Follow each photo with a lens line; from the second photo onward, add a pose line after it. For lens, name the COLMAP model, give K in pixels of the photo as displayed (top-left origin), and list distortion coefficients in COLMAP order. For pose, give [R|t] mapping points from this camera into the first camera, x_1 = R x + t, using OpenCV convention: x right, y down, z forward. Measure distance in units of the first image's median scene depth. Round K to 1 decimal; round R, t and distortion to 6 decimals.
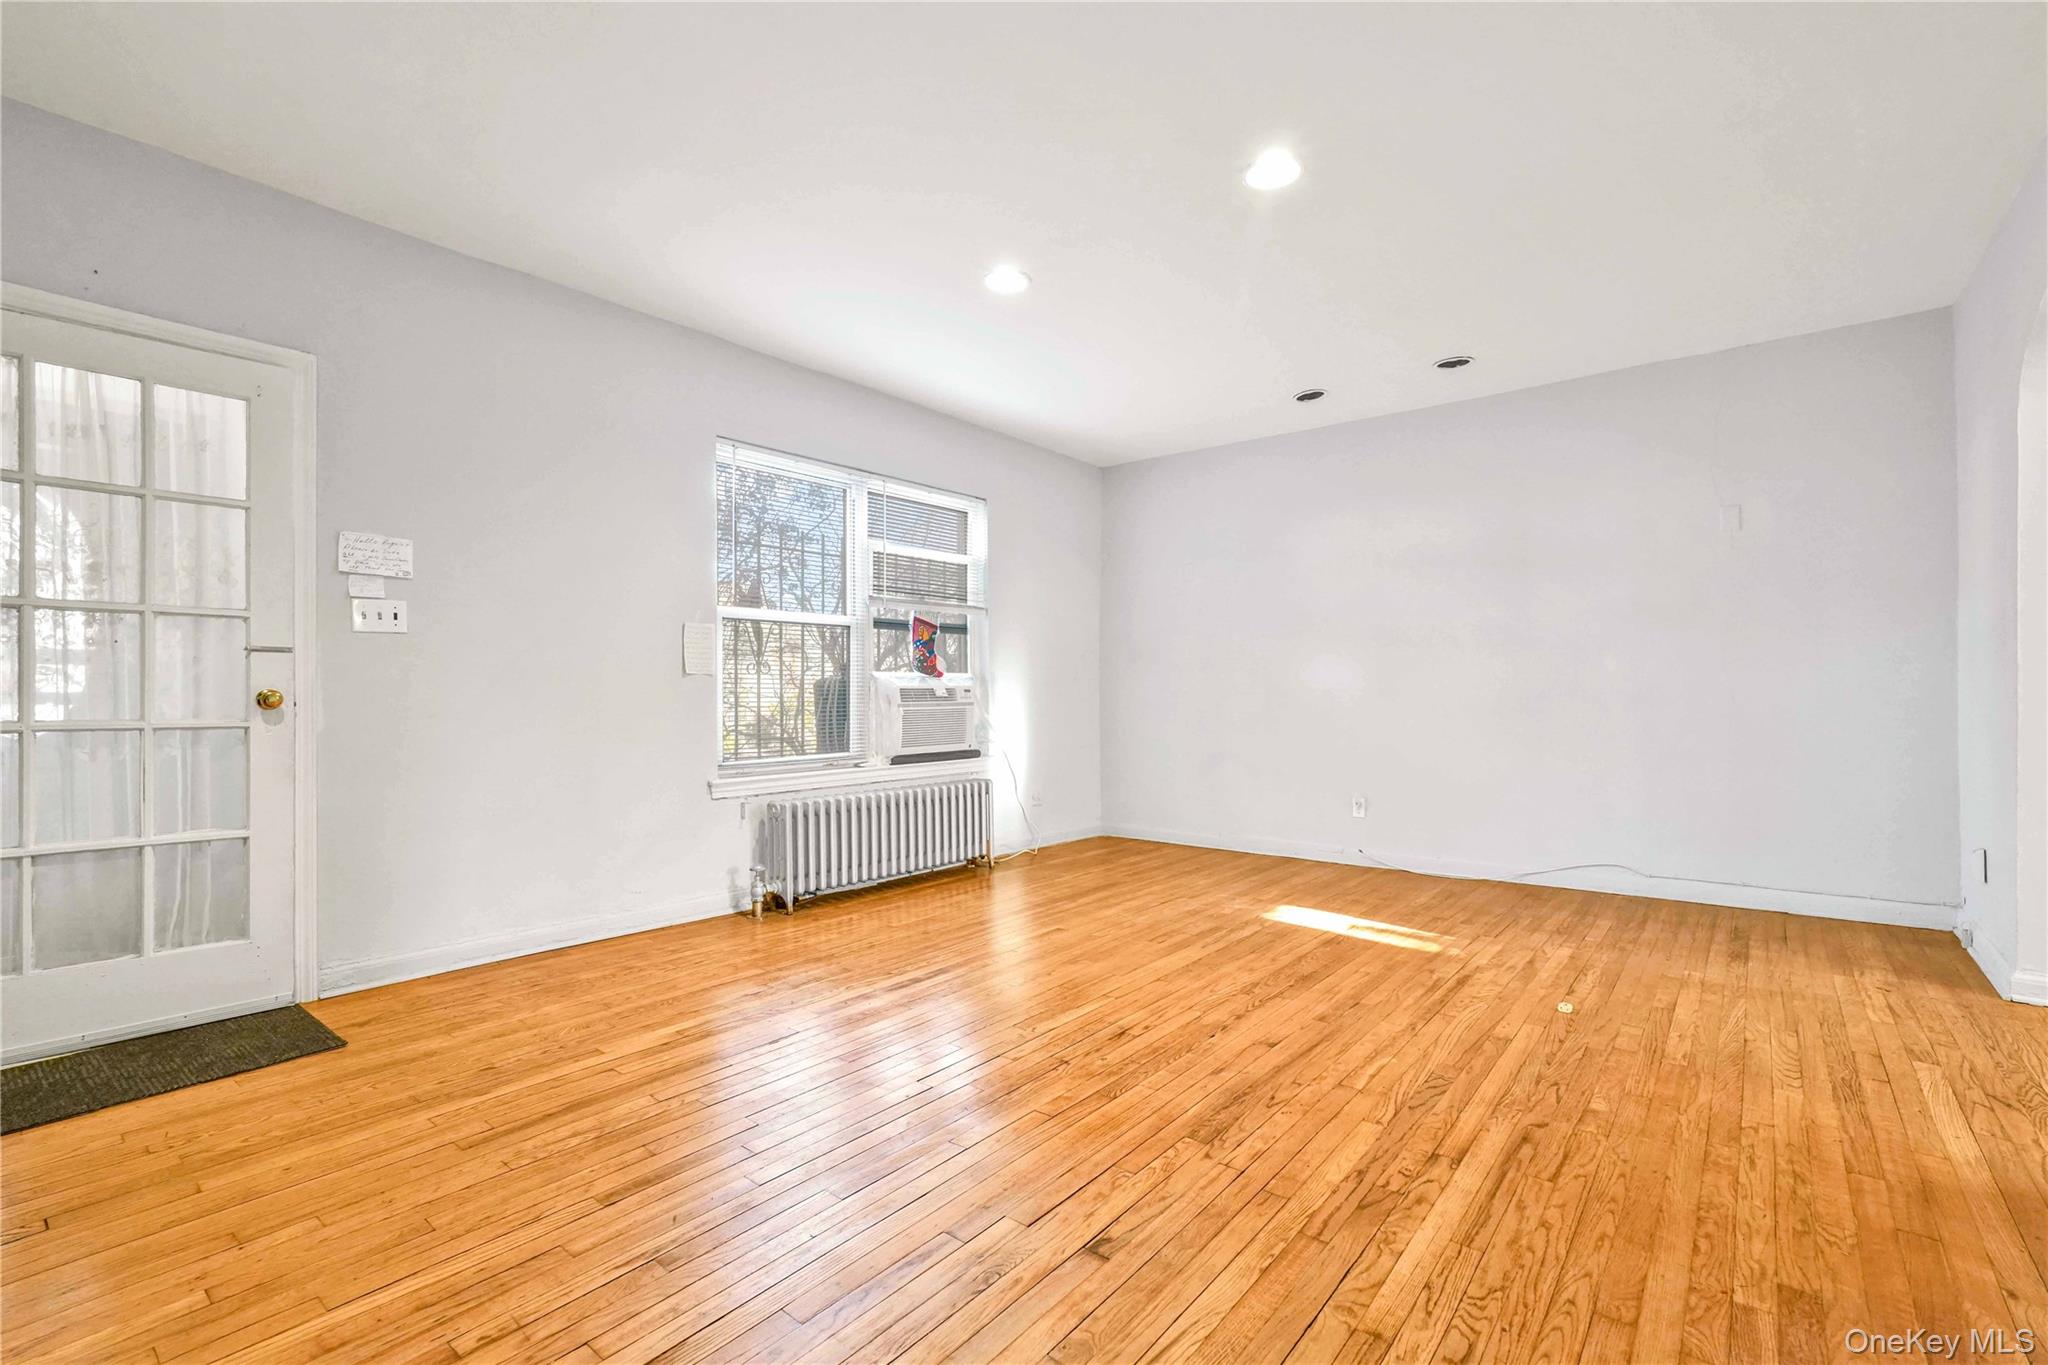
lens RADIAL K [[910.1, 0, 1027.2], [0, 910.1, 696.9], [0, 0, 1]] dist [-0.016561, 0.008830]
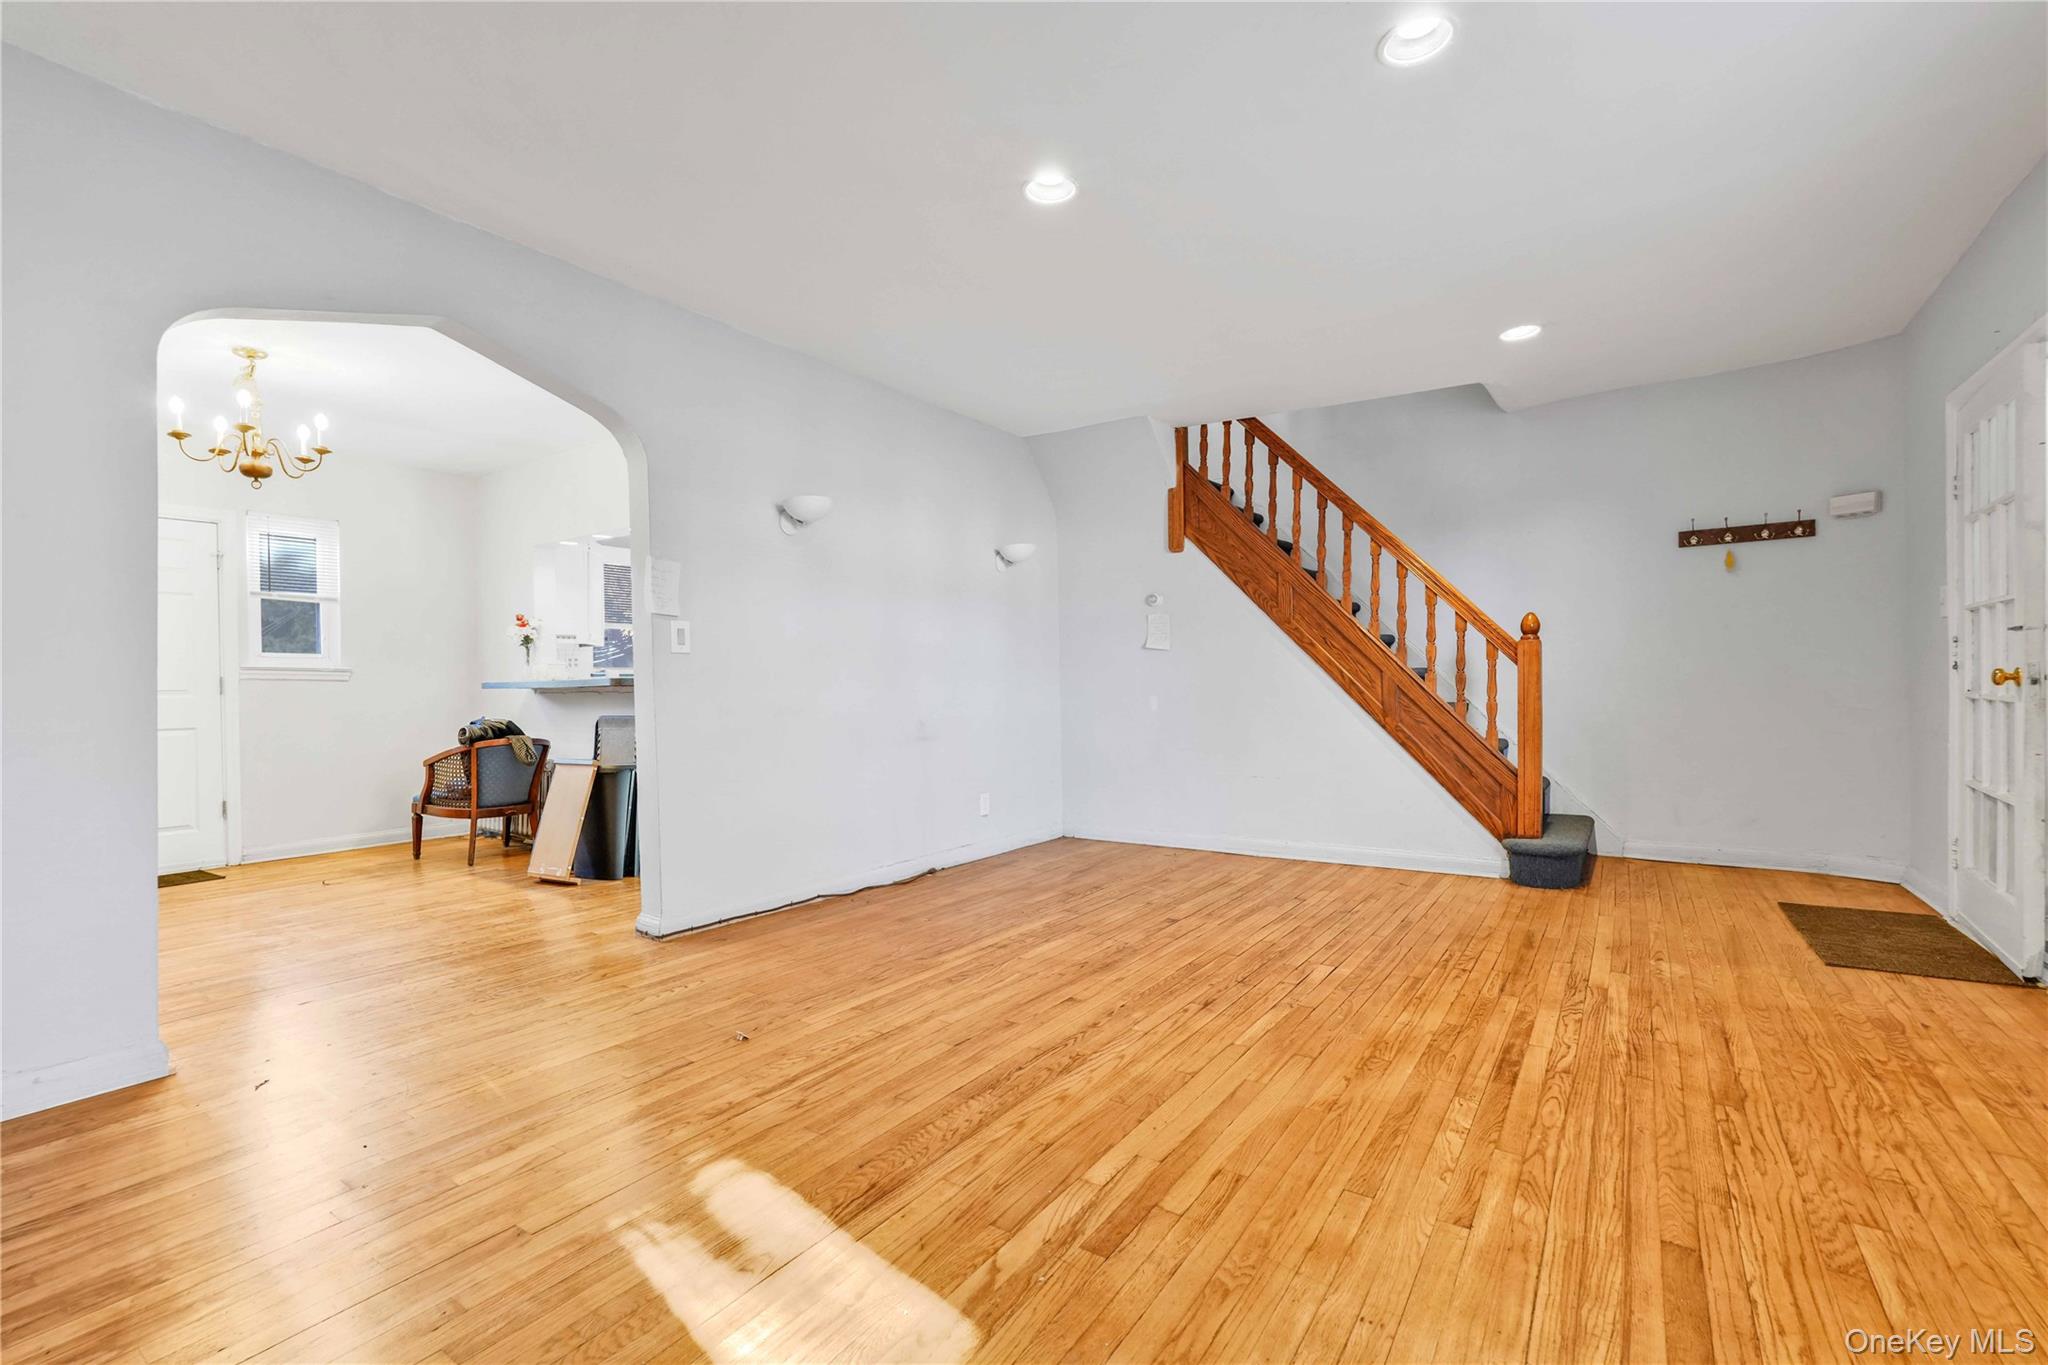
lens RADIAL K [[900.2, 0, 1017.9], [0, 900.2, 698.1], [0, 0, 1]] dist [-0.019876, 0.009328]
pose [[-0.996882, 0.017805, -0.076877, 0.369334], [0.016352, 0.999676, 0.019498, -0.011446], [0.077199, 0.018180, -0.996850, 1.876627]]
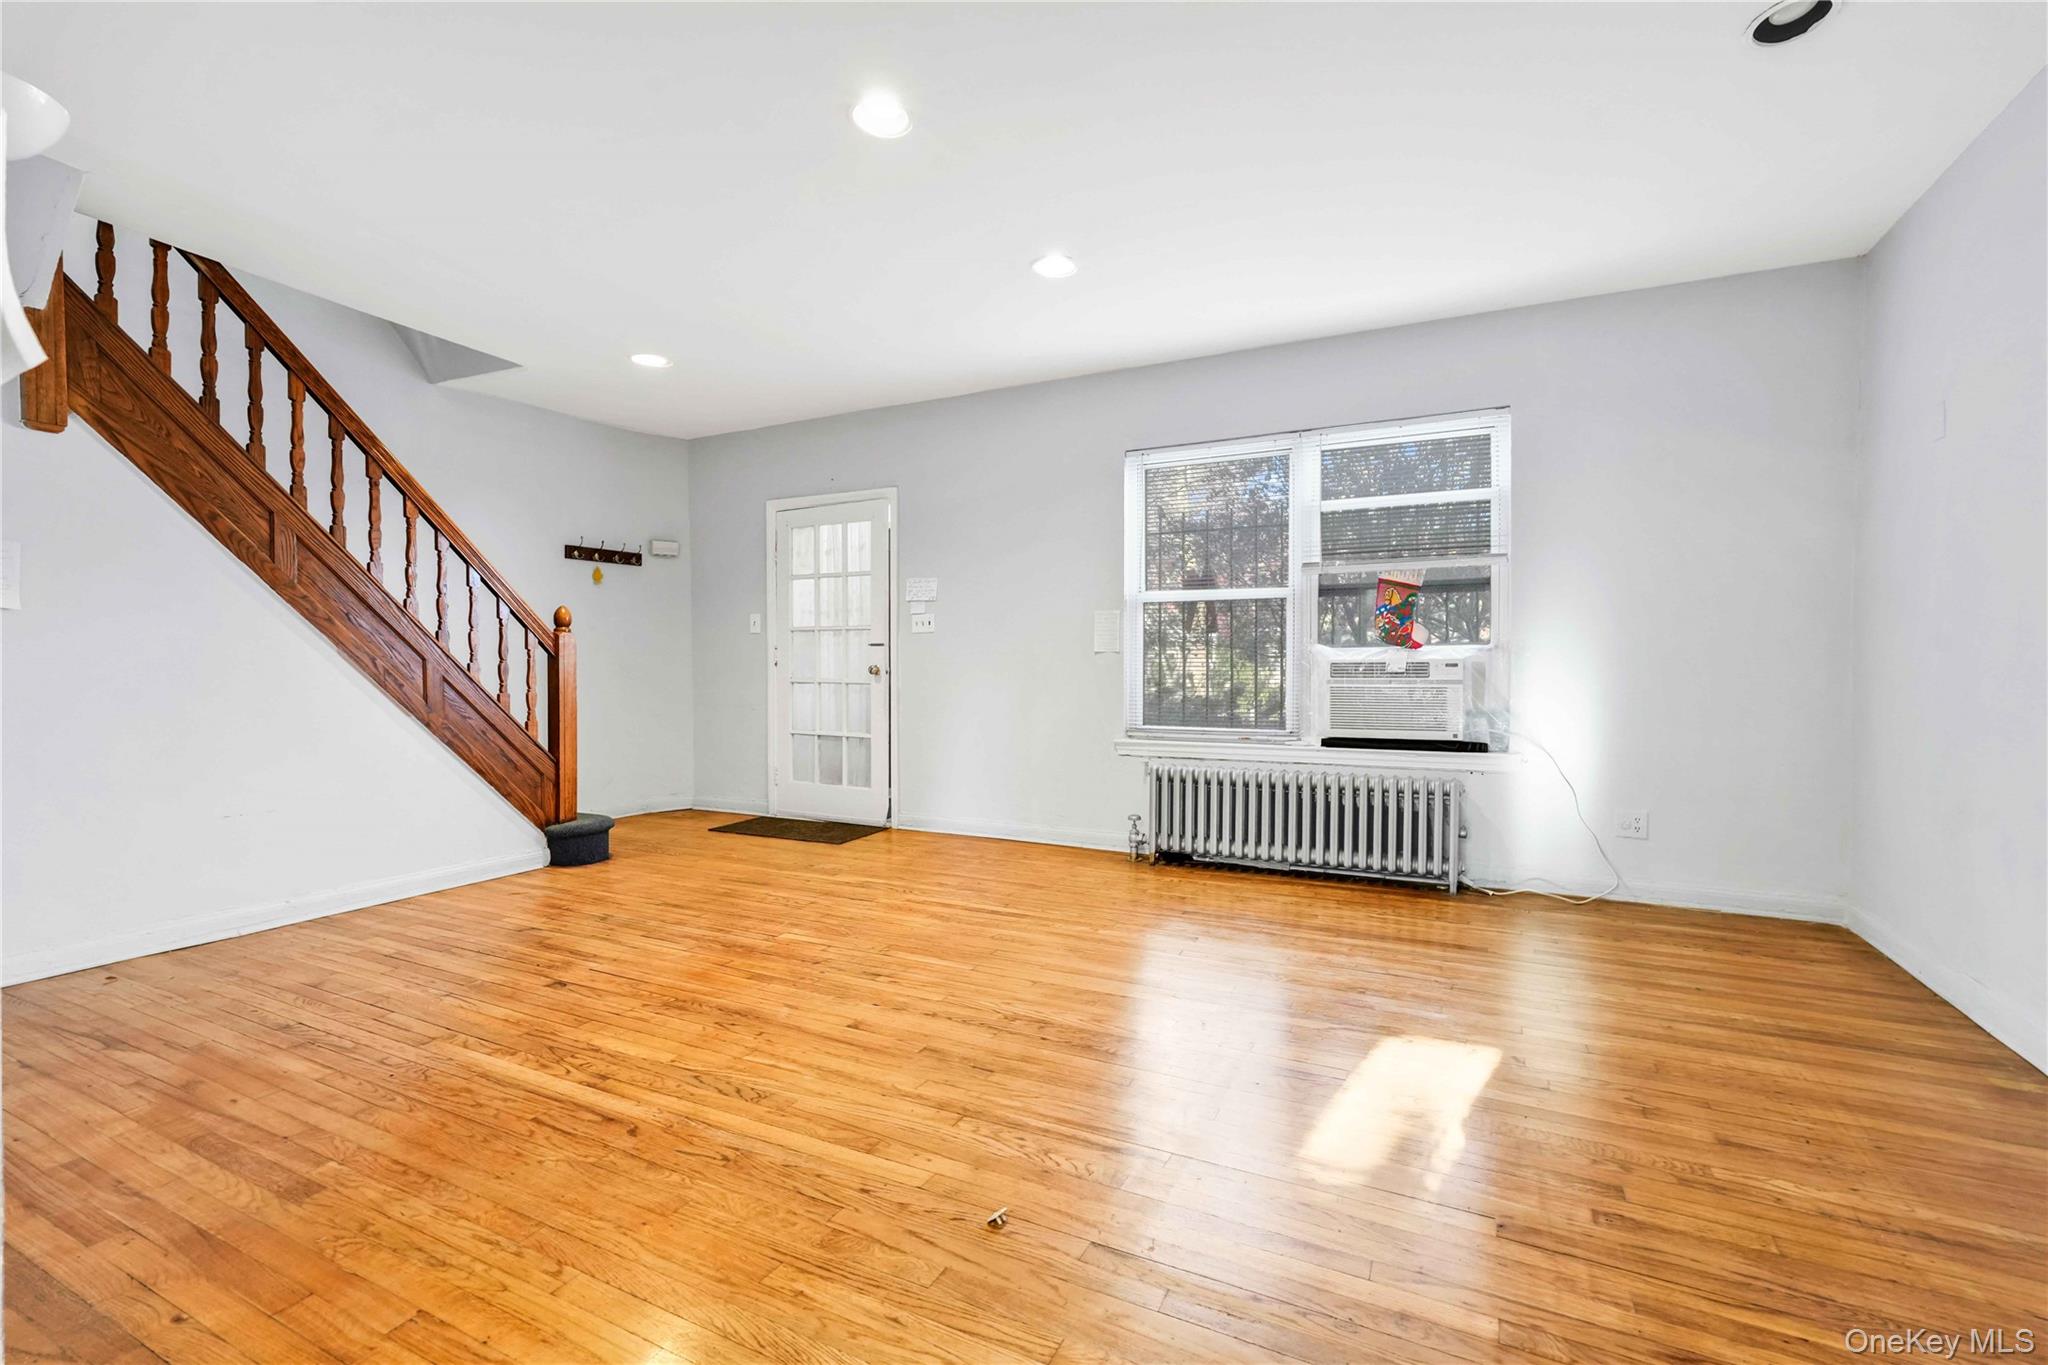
lens RADIAL K [[900.2, 0, 1017.9], [0, 900.2, 698.1], [0, 0, 1]] dist [-0.019876, 0.009328]
pose [[0.206917, 0.039563, -0.977558, 1.125167], [-0.002971, 0.999203, 0.039810, -0.015464], [0.978354, -0.005333, 0.206869, 0.872060]]
